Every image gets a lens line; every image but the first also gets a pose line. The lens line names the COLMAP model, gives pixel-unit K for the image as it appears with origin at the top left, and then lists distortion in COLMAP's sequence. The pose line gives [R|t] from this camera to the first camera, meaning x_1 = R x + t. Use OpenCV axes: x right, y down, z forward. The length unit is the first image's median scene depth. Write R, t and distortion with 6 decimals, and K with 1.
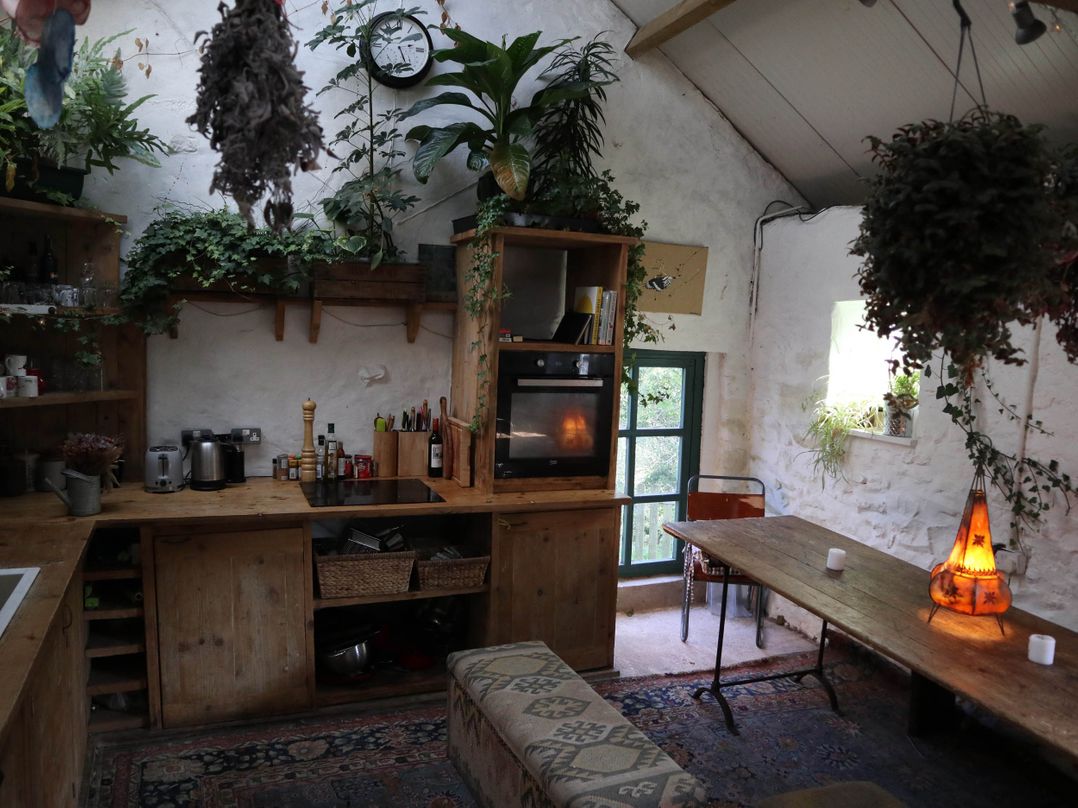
lens RADIAL K [[823.2, 0, 524.5], [0, 823.2, 405.6], [0, 0, 1]] dist [-0.132457, 0.077105]
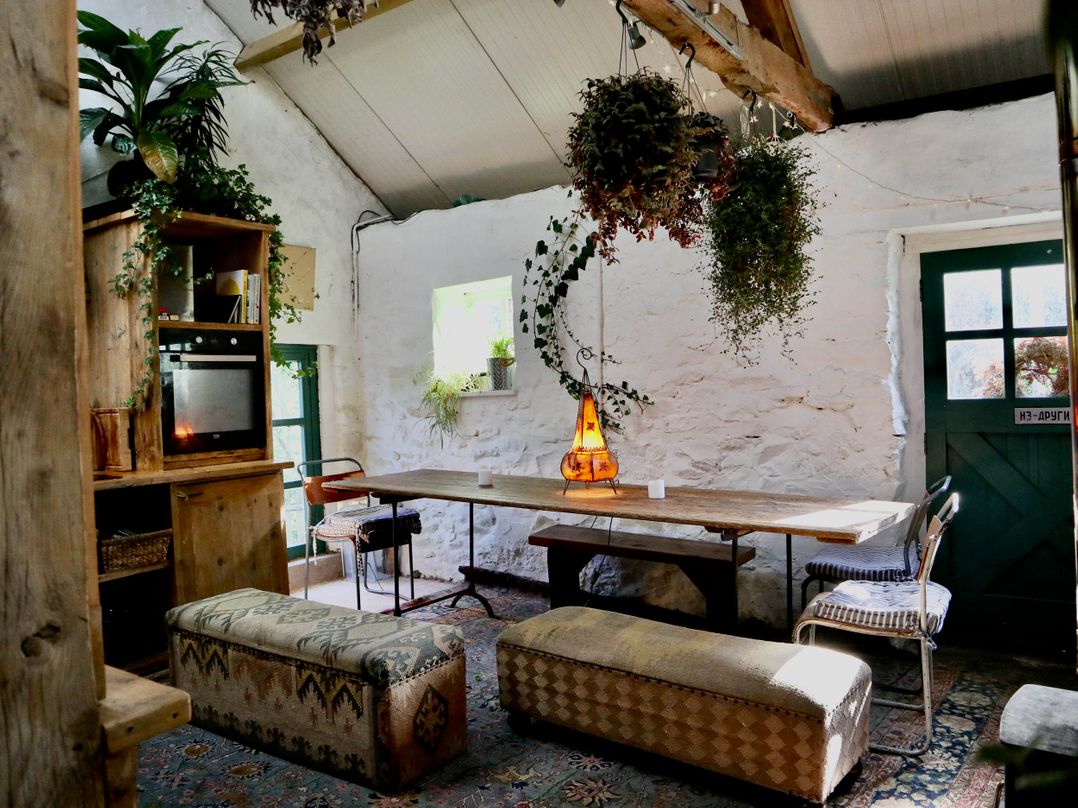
lens RADIAL K [[823.2, 0, 524.5], [0, 823.2, 405.6], [0, 0, 1]] dist [-0.132457, 0.077105]
pose [[0.833245, -0.076935, 0.547526, -0.195052], [0.117248, 0.992337, -0.038995, 0.114942], [-0.540330, 0.096688, 0.835880, -0.066711]]
